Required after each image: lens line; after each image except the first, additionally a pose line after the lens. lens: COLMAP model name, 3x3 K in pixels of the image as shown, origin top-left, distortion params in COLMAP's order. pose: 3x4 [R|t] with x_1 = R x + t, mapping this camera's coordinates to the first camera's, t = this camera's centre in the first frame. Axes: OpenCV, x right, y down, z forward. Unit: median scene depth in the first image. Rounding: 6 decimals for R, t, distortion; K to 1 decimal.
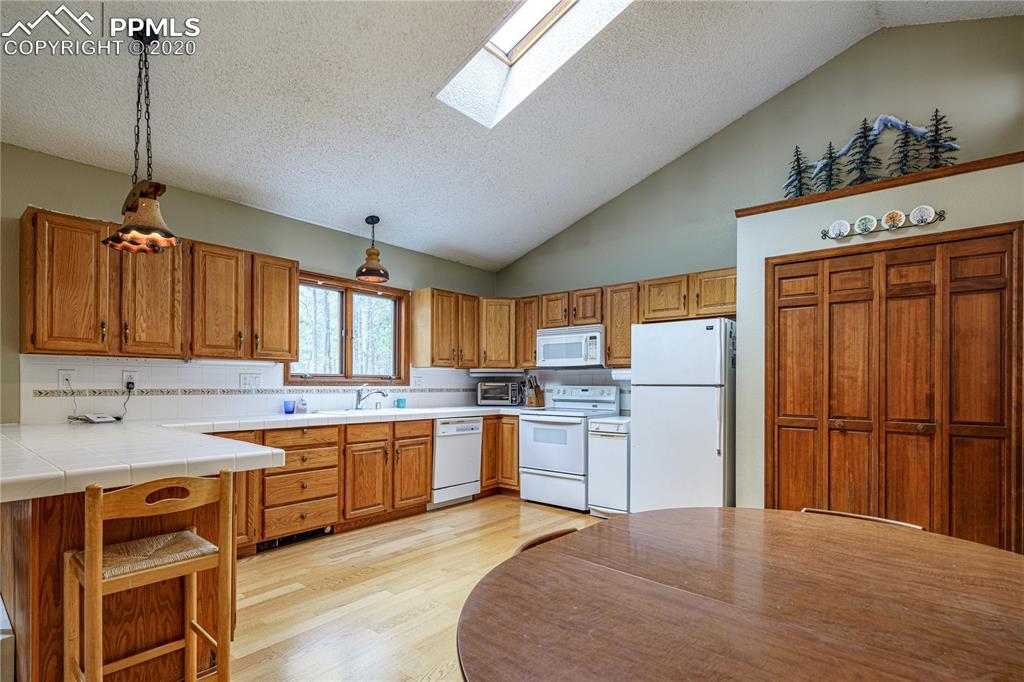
lens RADIAL K [[493.6, 0, 495.6], [0, 493.6, 378.1], [0, 0, 1]] dist [0.002275, -0.001692]
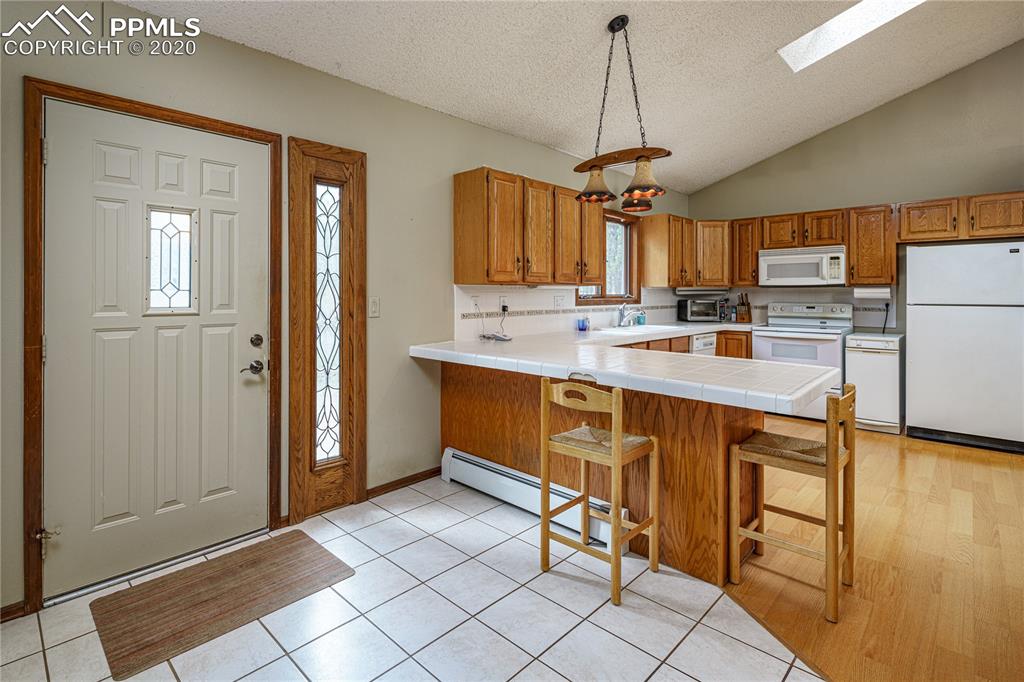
lens RADIAL K [[493.6, 0, 463.2], [0, 493.6, 293.4], [0, 0, 1]] dist [0.002275, -0.001692]
pose [[0.994723, -0.005961, -0.102424, -0.529952], [0.007281, 0.999895, 0.012513, -0.028033], [0.102339, -0.013193, 0.994662, -0.142507]]
